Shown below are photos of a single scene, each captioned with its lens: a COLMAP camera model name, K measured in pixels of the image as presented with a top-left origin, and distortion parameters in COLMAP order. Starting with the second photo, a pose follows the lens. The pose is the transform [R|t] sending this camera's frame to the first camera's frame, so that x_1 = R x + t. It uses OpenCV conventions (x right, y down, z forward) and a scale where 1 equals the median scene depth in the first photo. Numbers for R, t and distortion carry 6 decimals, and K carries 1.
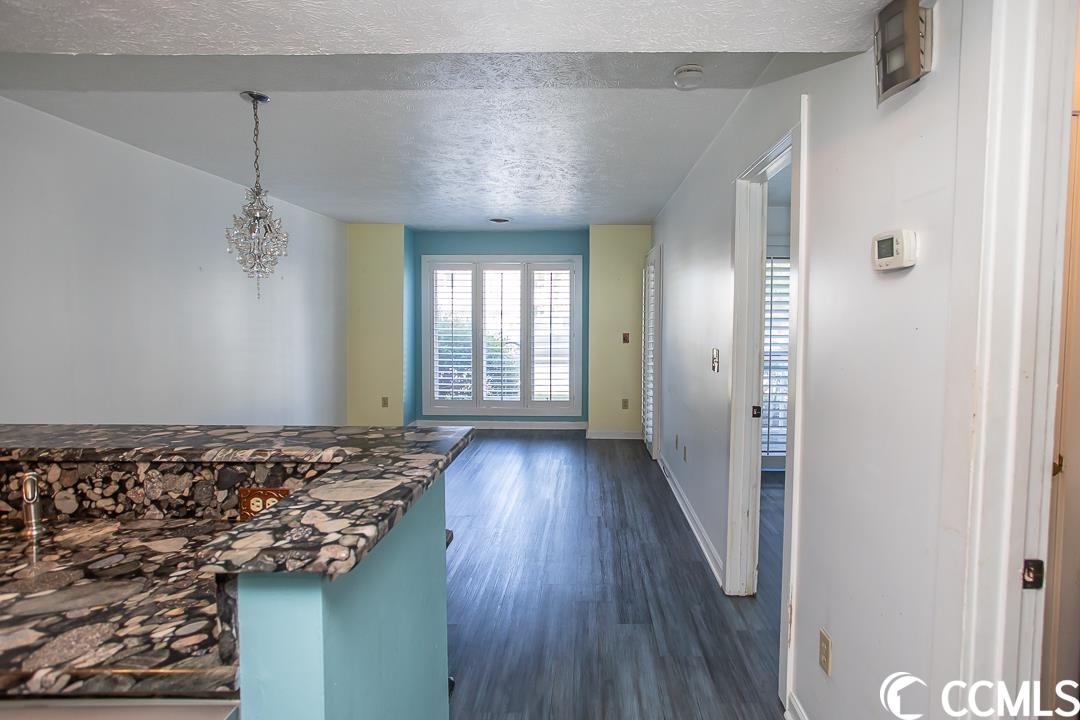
lens RADIAL K [[587.7, 0, 586.4], [0, 587.7, 343.0], [0, 0, 1]] dist [-0.040601, 0.027622]
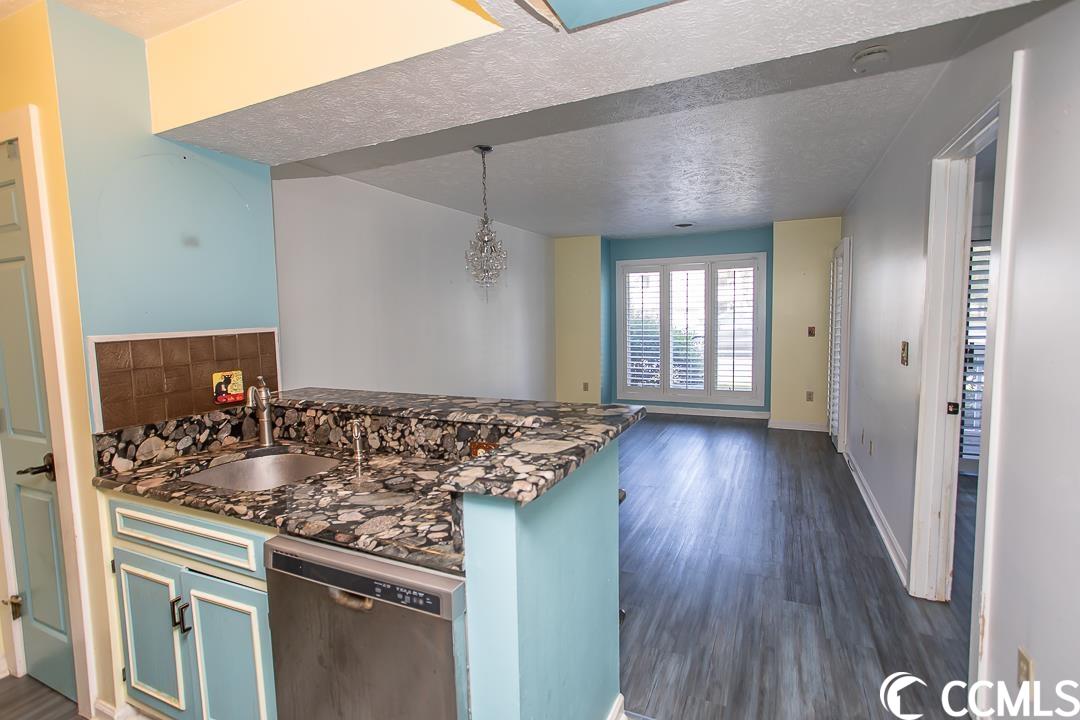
lens RADIAL K [[525.9, 0, 532.5], [0, 525.9, 358.8], [0, 0, 1]] dist [-0.041155, 0.024776]
pose [[0.904365, 0.013363, -0.426550, 0.043956], [0.004075, 0.999194, 0.039941, 0.002489], [0.426740, -0.037860, 0.903582, -0.040910]]
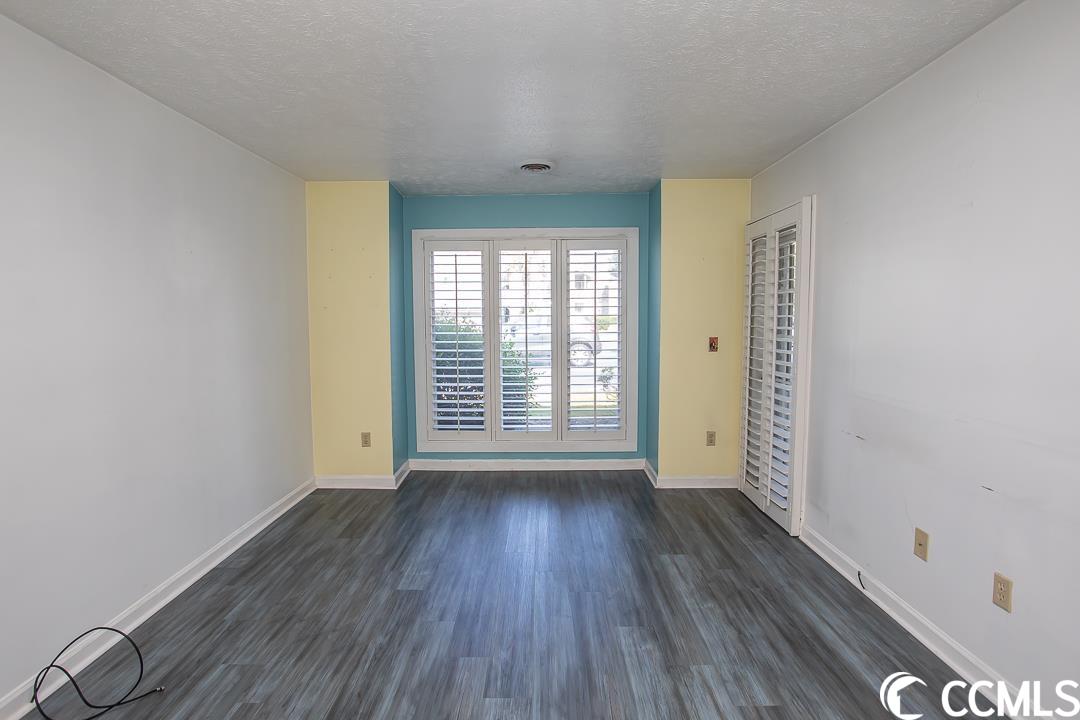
lens RADIAL K [[536.6, 0, 534.8], [0, 536.6, 360.5], [0, 0, 1]] dist [-0.044900, 0.021507]
pose [[0.999906, -0.011290, -0.007781, -0.390244], [0.011575, 0.999227, 0.037577, -0.042156], [0.007351, -0.037663, 0.999263, 1.047869]]
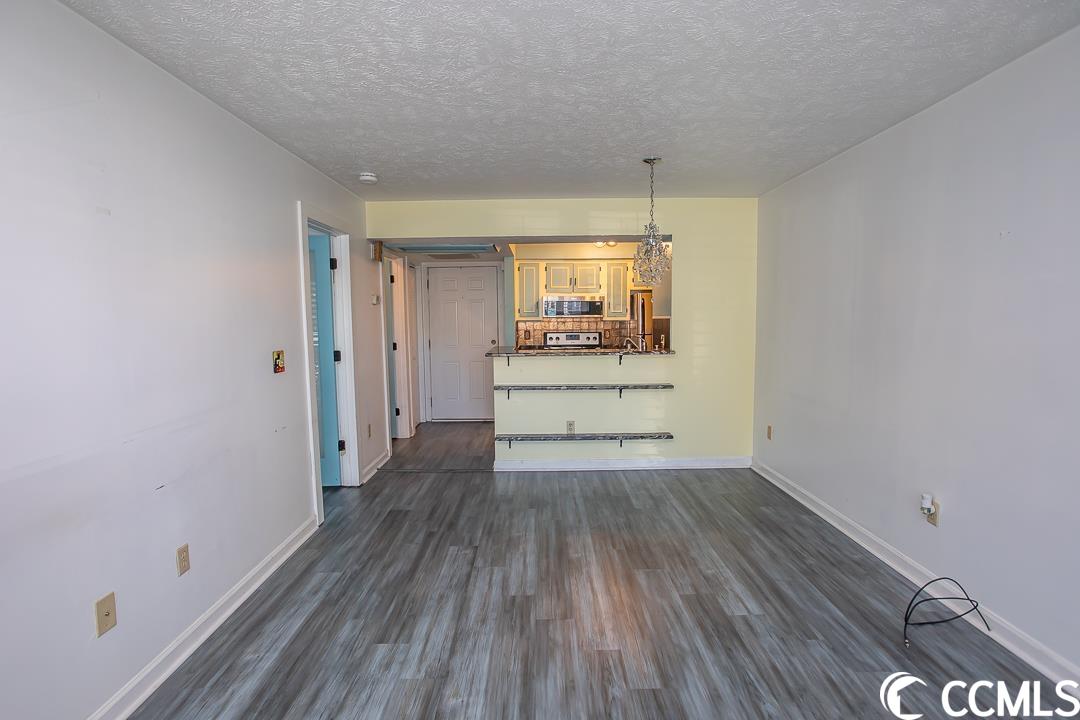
lens RADIAL K [[536.6, 0, 539.7], [0, 536.6, 362.3], [0, 0, 1]] dist [-0.044900, 0.021507]
pose [[-0.999945, 0.008555, -0.006048, -0.335459], [0.007618, 0.990012, 0.140774, -0.136126], [0.007192, 0.140720, -0.990023, 2.726482]]
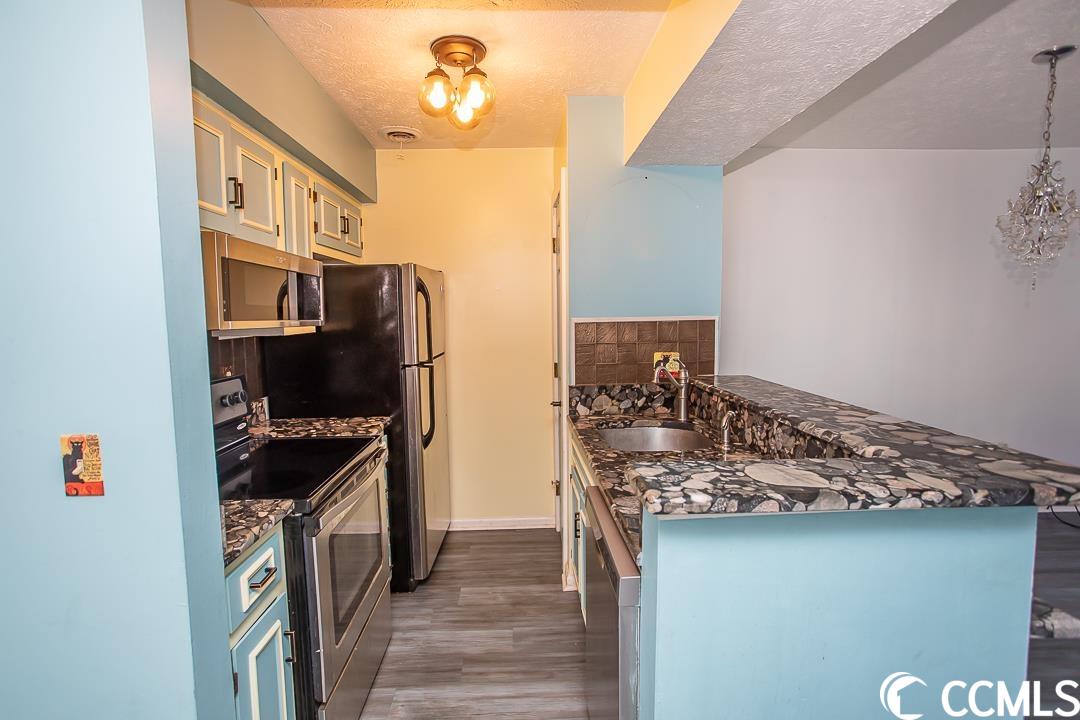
lens RADIAL K [[525.9, 0, 530.1], [0, 525.9, 360.6], [0, 0, 1]] dist [-0.041155, 0.024776]
pose [[0.033059, 0.094330, -0.994992, 0.258692], [-0.036898, 0.994973, 0.093102, -0.015348], [0.998772, 0.033635, 0.036374, 0.246028]]
